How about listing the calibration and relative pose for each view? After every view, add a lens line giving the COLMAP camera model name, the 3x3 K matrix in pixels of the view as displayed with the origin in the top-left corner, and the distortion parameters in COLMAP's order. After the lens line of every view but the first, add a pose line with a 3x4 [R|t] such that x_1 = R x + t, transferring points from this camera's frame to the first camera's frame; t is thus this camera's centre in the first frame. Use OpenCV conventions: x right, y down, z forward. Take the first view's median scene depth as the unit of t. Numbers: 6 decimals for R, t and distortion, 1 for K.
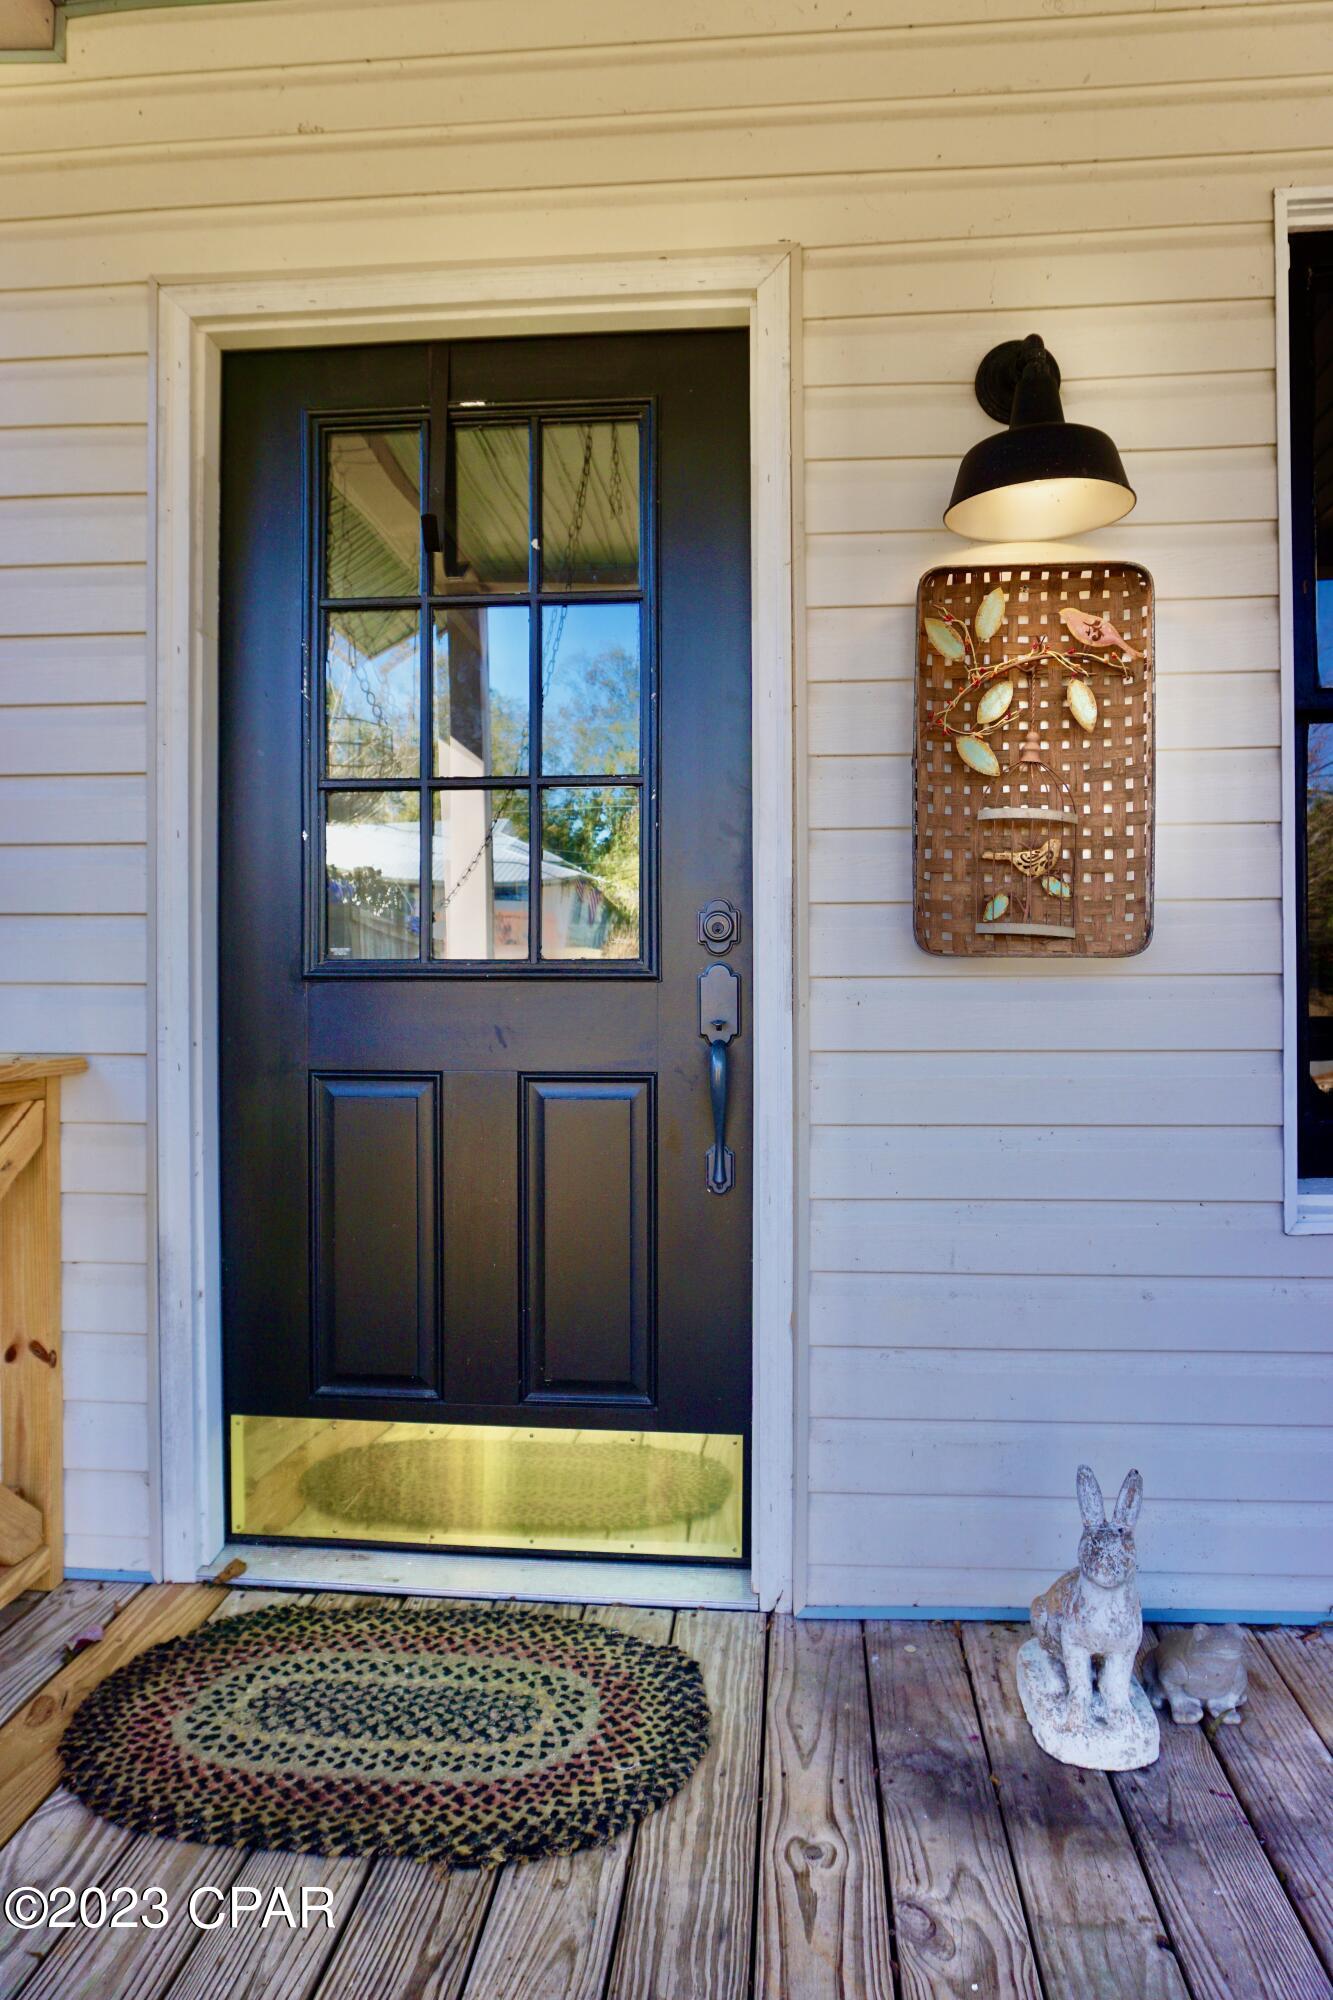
lens RADIAL K [[1334.7, 0, 666.5], [0, 1334.7, 1000.0], [0, 0, 1]] dist [-0.054863, 0.036914]
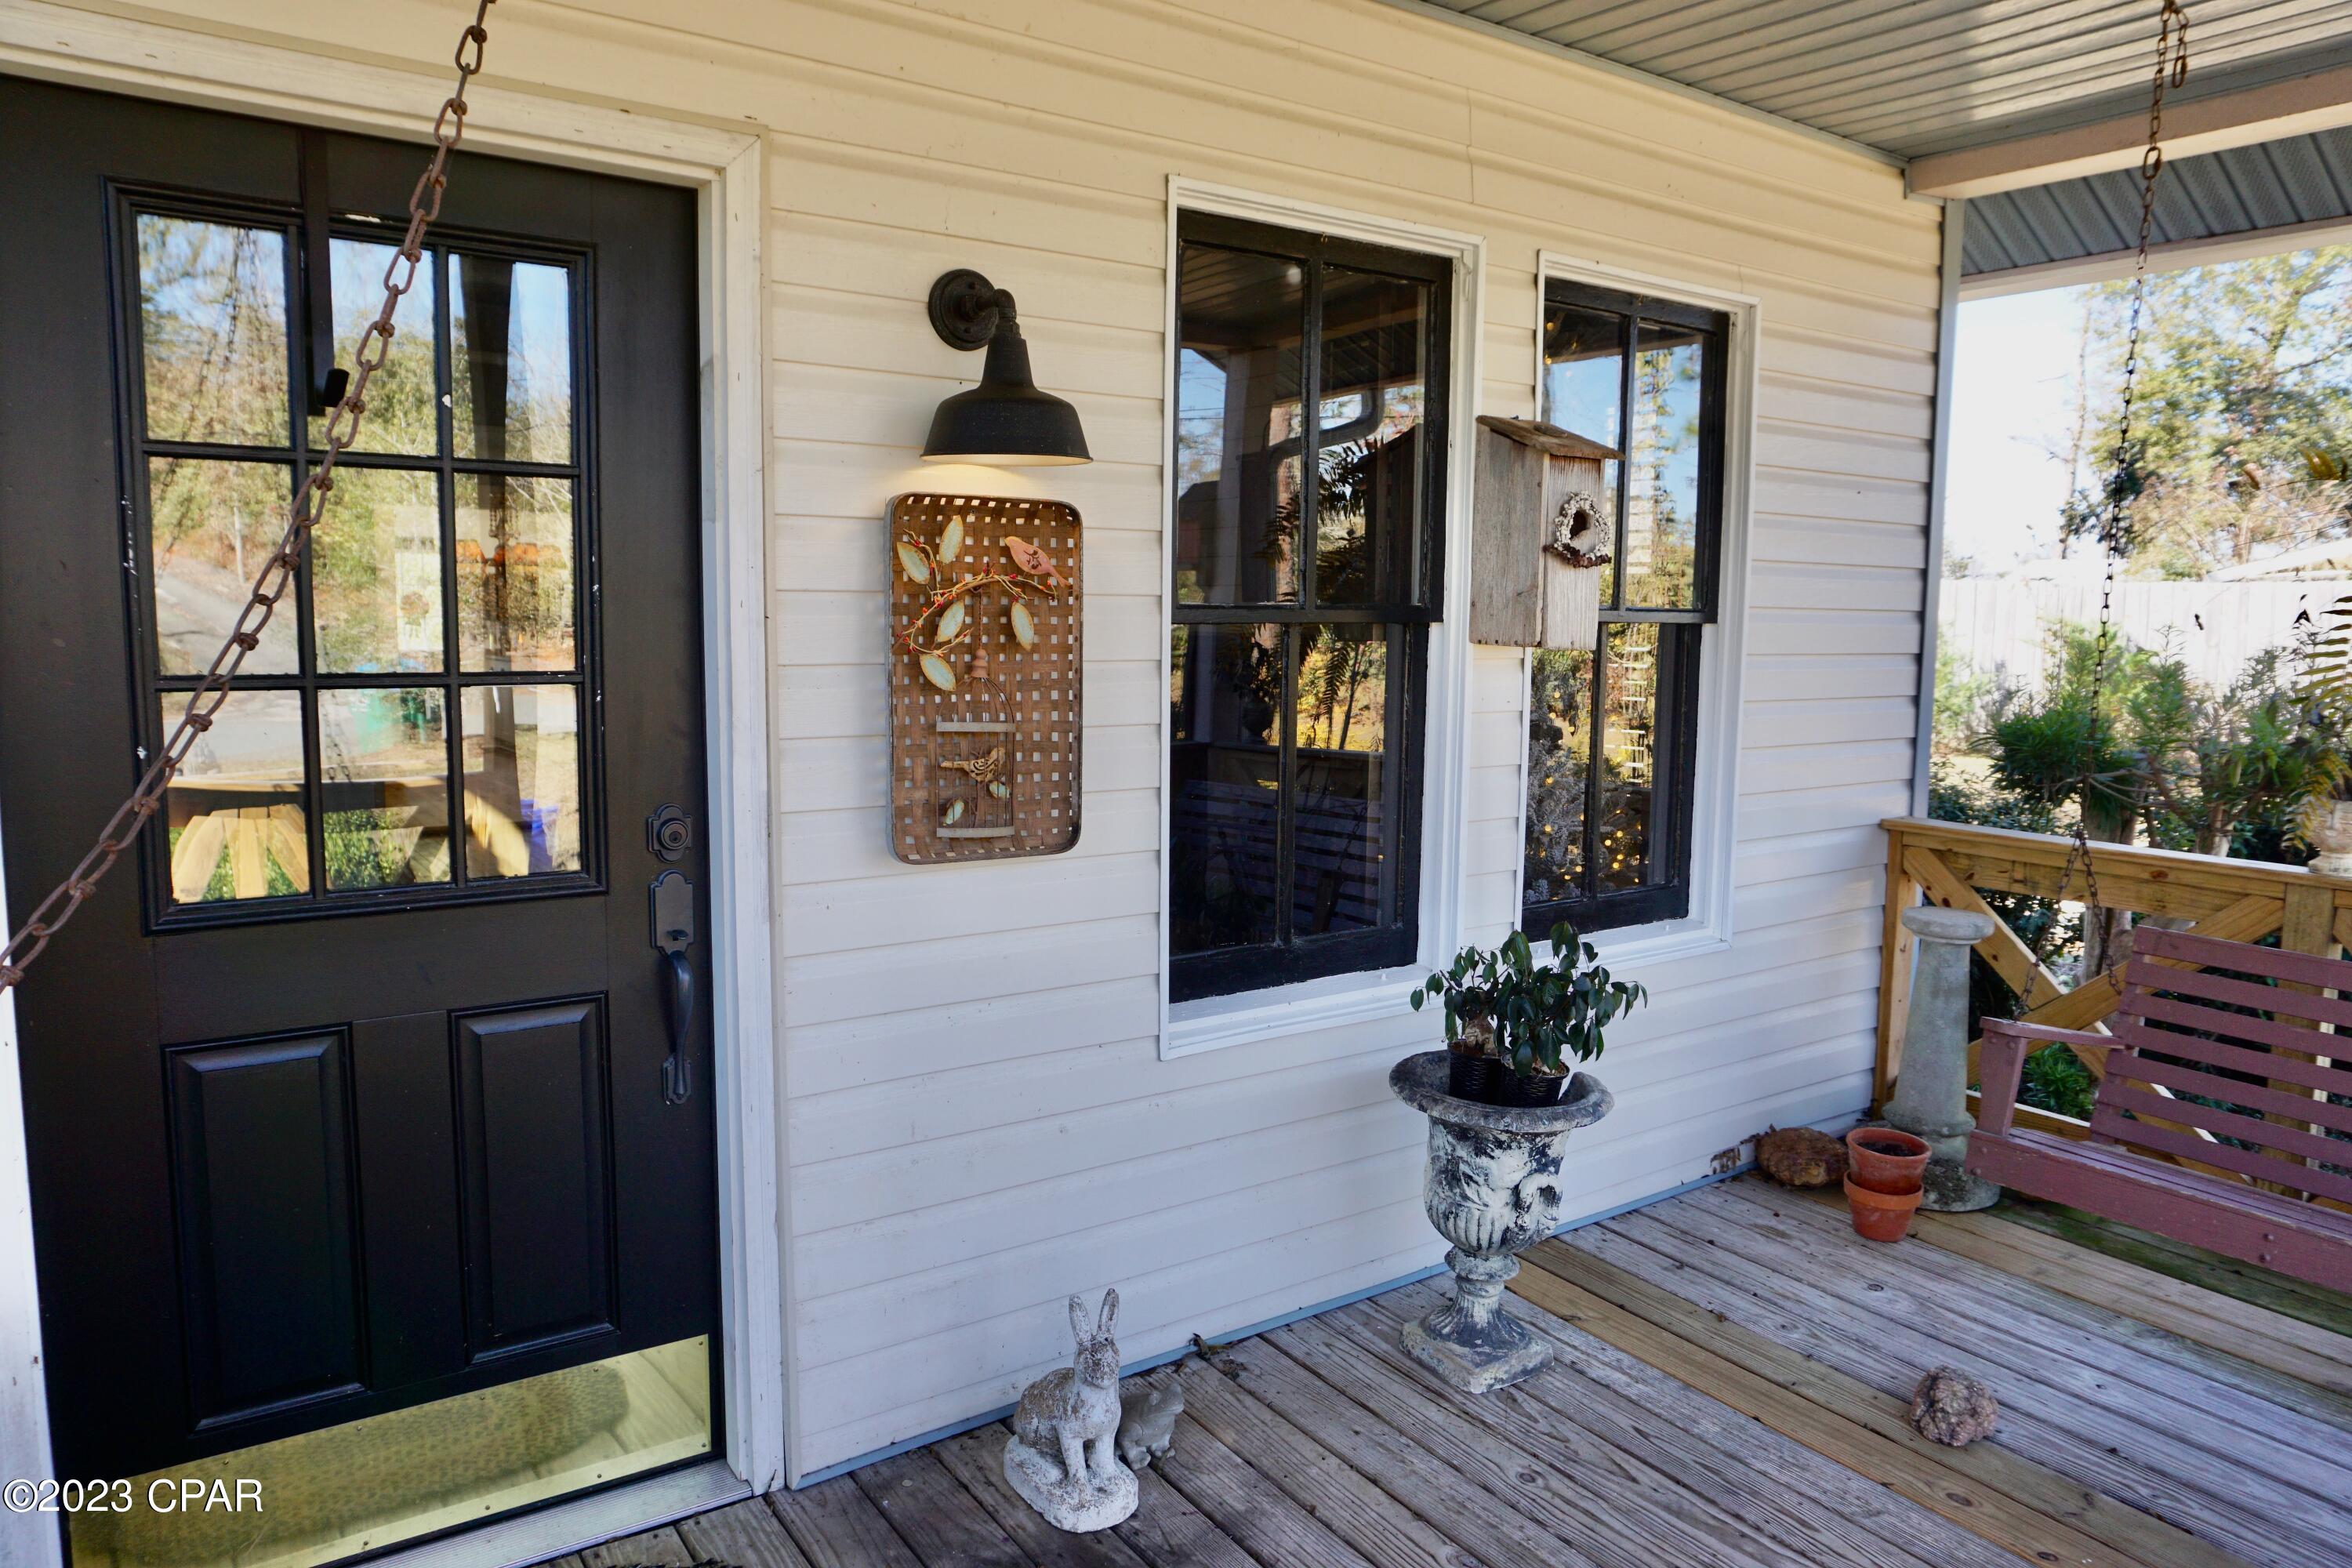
lens RADIAL K [[1569.6, 0, 1176.0], [0, 1569.6, 784.0], [0, 0, 1]] dist [-0.054863, 0.036914]
pose [[0.755509, -0.062411, 0.652158, -0.447178], [-0.012522, 0.993895, 0.109622, -0.234368], [-0.655018, -0.090986, 0.750115, -0.078197]]
